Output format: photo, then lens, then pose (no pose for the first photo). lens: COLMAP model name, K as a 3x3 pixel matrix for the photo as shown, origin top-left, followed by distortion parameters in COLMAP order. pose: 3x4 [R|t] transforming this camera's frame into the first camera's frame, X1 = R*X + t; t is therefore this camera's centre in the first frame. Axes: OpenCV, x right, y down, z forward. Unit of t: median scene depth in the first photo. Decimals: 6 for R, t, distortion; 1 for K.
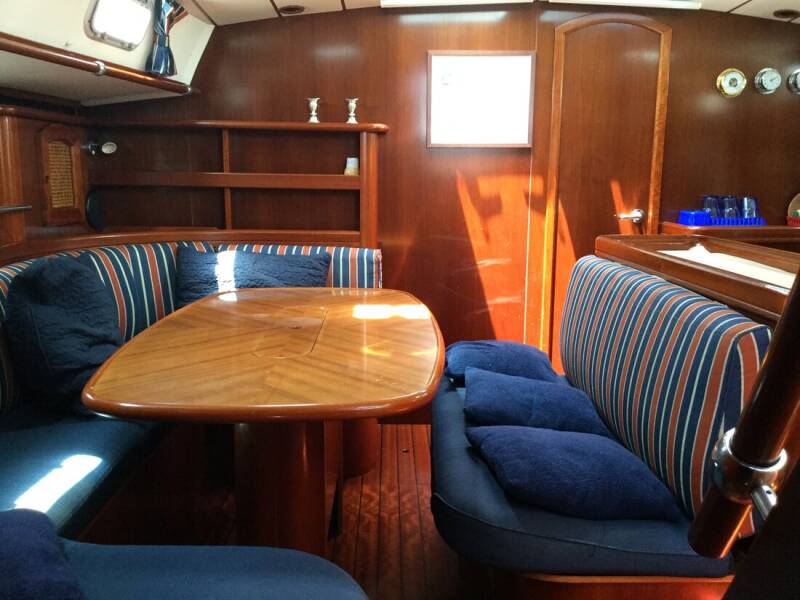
lens RADIAL K [[728.2, 0, 413.2], [0, 728.2, 300.1], [0, 0, 1]] dist [0.045498, -0.102655]
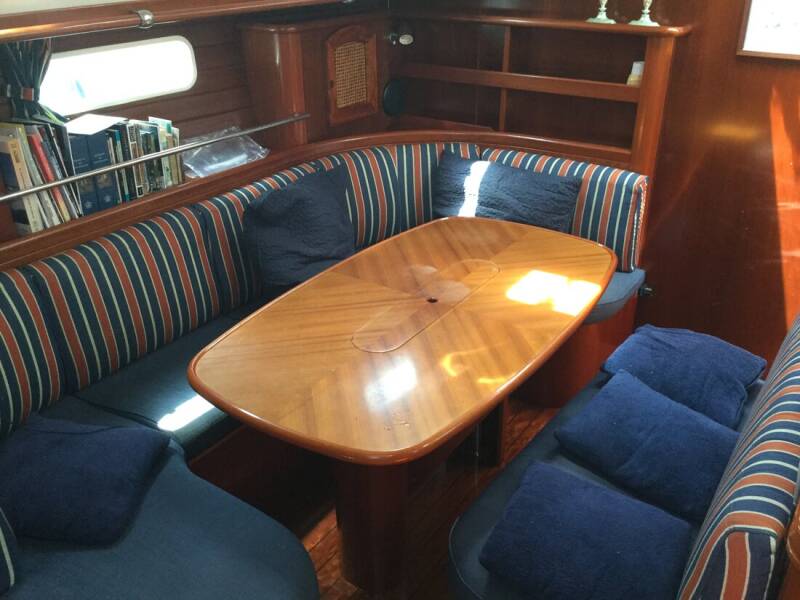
lens RADIAL K [[733.5, 0, 396.9], [0, 733.5, 303.1], [0, 0, 1]] dist [0.110739, -0.196794]
pose [[0.803990, 0.255209, -0.537093, 0.238631], [-0.086158, 0.943684, 0.319434, -0.189879], [0.588368, -0.210547, 0.780700, 0.087202]]
